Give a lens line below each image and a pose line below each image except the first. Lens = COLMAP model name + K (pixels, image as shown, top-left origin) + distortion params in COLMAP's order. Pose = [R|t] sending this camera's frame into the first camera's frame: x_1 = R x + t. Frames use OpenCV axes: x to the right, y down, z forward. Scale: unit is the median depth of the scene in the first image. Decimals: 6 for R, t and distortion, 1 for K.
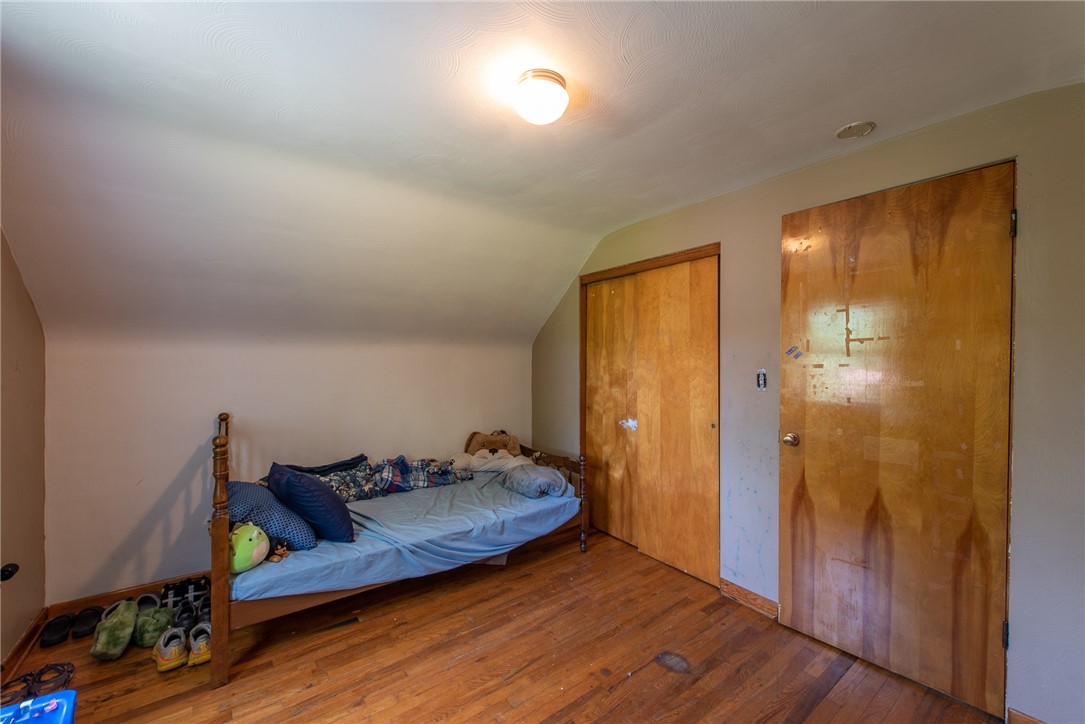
lens RADIAL K [[424.2, 0, 545.1], [0, 424.2, 365.7], [0, 0, 1]] dist [0.009903, -0.002619]
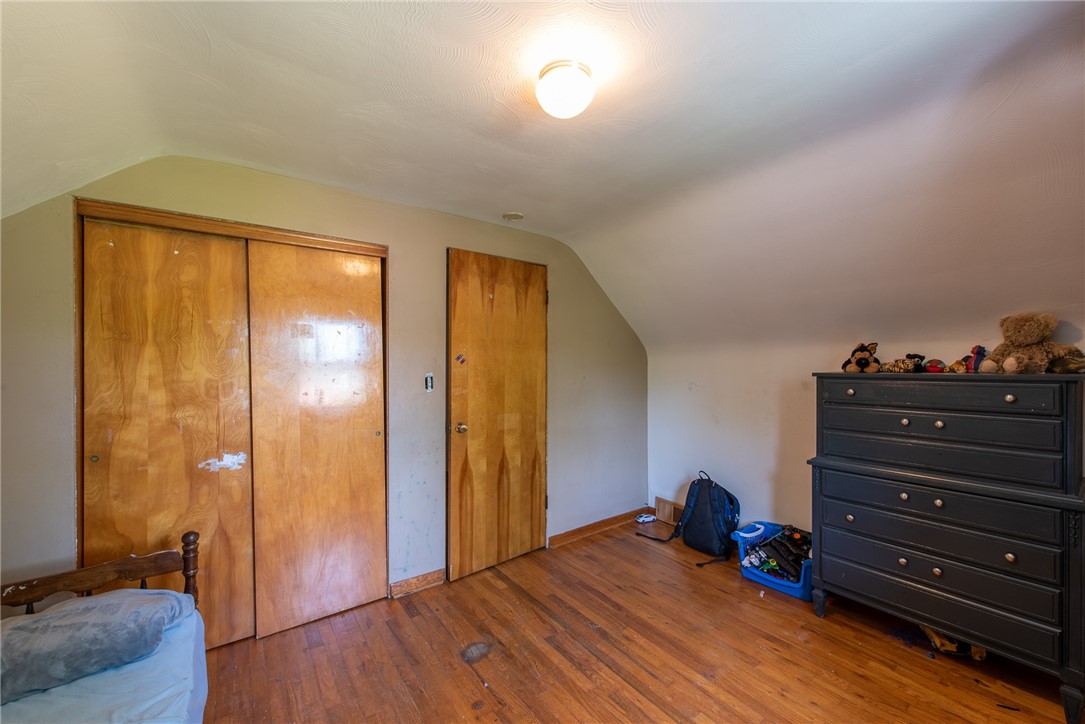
lens RADIAL K [[424.2, 0, 546.8], [0, 424.2, 364.0], [0, 0, 1]] dist [0.009903, -0.002619]
pose [[0.010672, -0.003746, 0.999936, -0.627029], [0.010822, 0.999935, 0.003631, -0.017032], [-0.999884, 0.010783, 0.010712, 0.672270]]
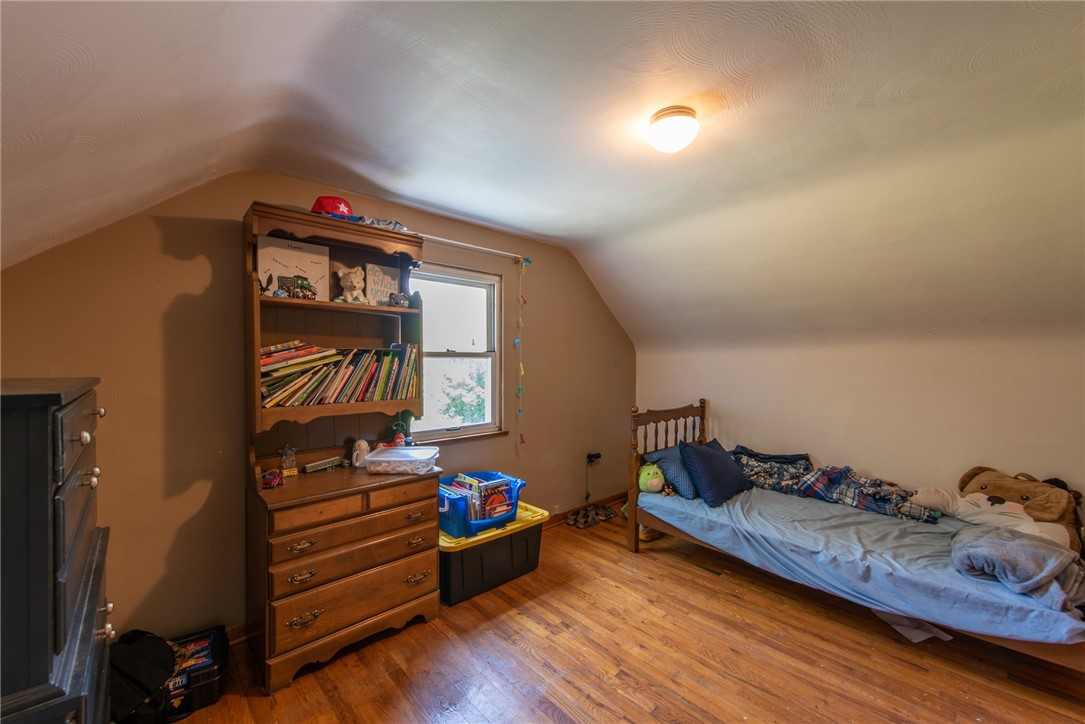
lens RADIAL K [[424.2, 0, 540.8], [0, 424.2, 362.4], [0, 0, 1]] dist [0.009903, -0.002619]
pose [[0.098006, -0.000518, -0.995186, 0.702801], [-0.009250, 0.999956, -0.001431, -0.005376], [0.995143, 0.009346, 0.097997, 0.353970]]
